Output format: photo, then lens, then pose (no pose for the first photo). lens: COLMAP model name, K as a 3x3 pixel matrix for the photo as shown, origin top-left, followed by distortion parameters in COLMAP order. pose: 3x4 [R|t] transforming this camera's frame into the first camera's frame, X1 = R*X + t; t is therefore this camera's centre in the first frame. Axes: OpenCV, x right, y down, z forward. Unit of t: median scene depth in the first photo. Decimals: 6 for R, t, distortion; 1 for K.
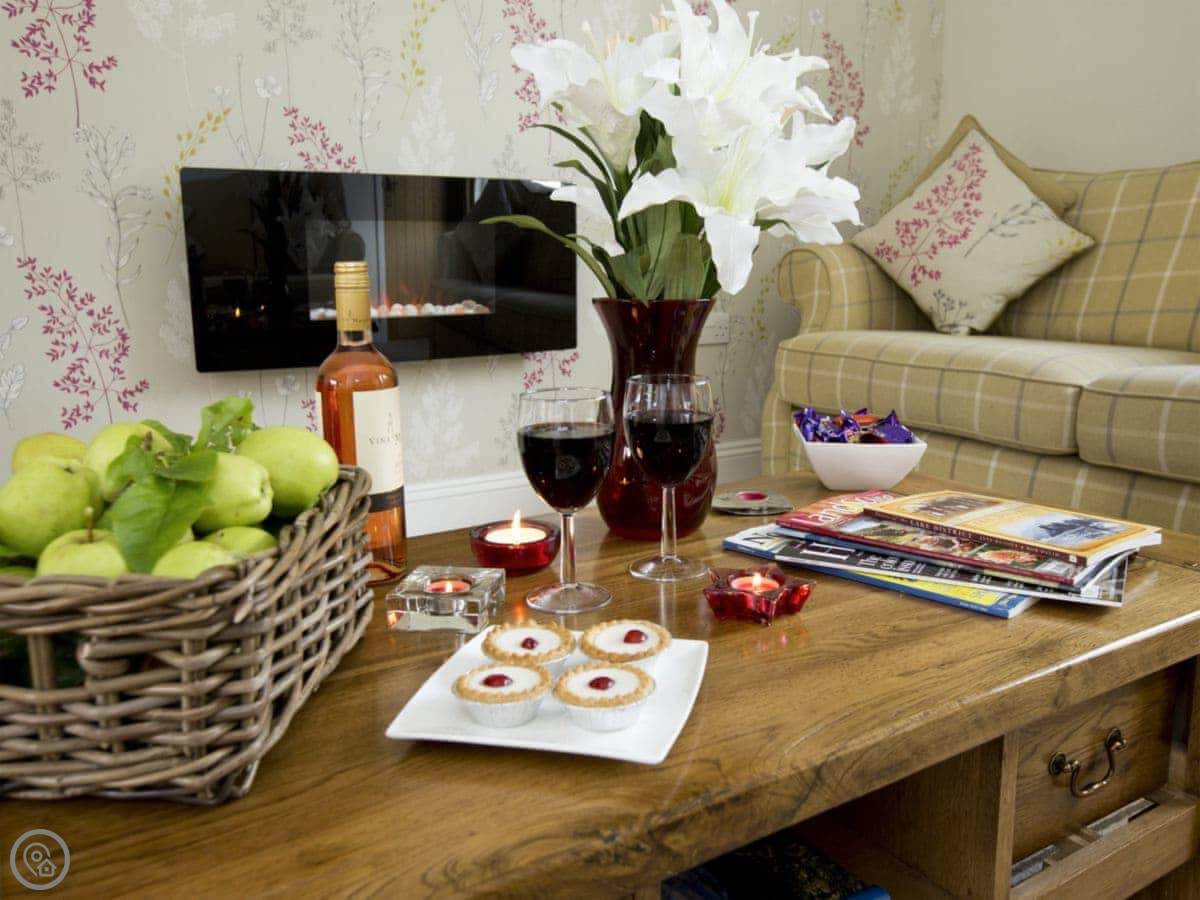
lens RADIAL K [[956.6, 0, 600.0], [0, 956.6, 450.0], [0, 0, 1]] dist [-0.004991, 0.013340]
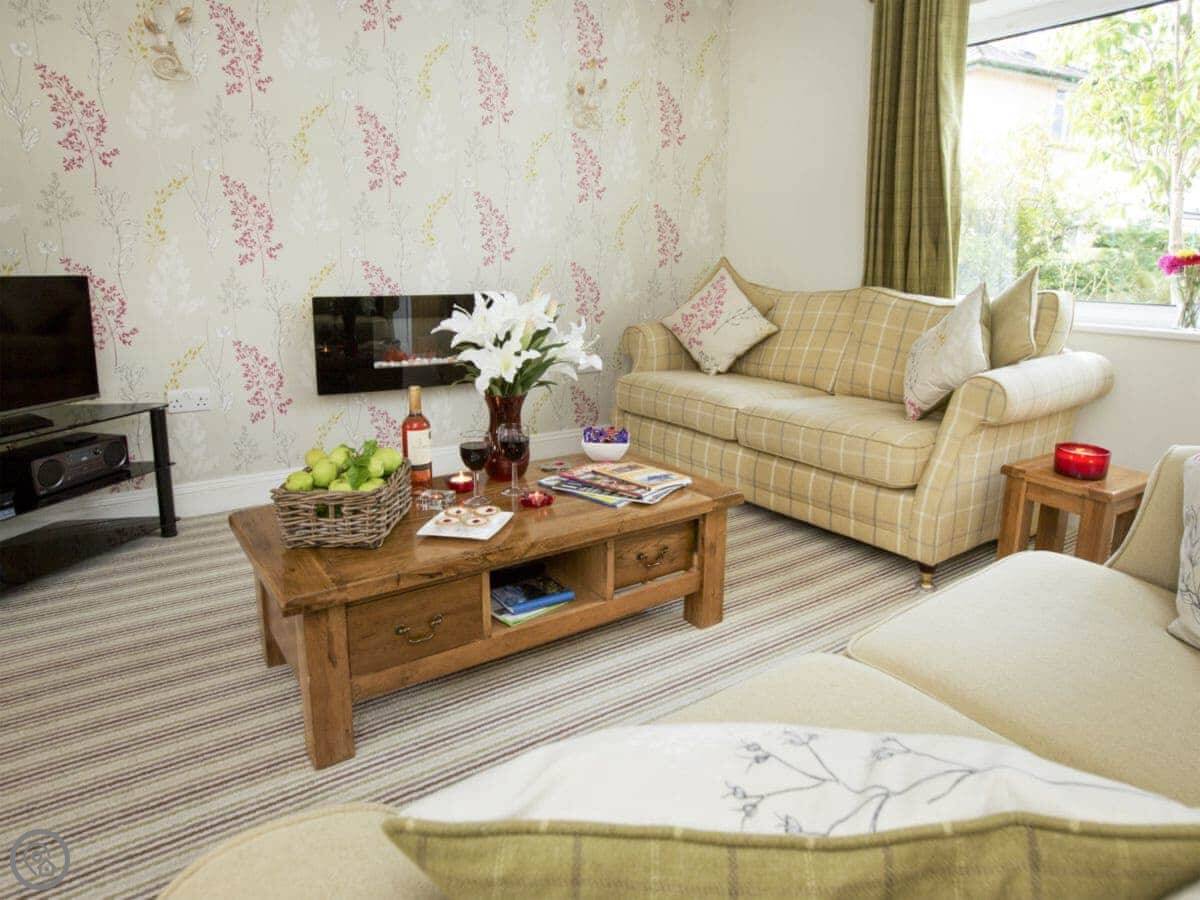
lens RADIAL K [[757.1, 0, 634.8], [0, 757.1, 401.3], [0, 0, 1]] dist [-0.032878, 0.000001]
pose [[0.997040, 0.011434, 0.076026, 0.282828], [-0.011130, 0.999928, -0.004426, -0.155199], [-0.076071, 0.003566, 0.997096, -1.430760]]
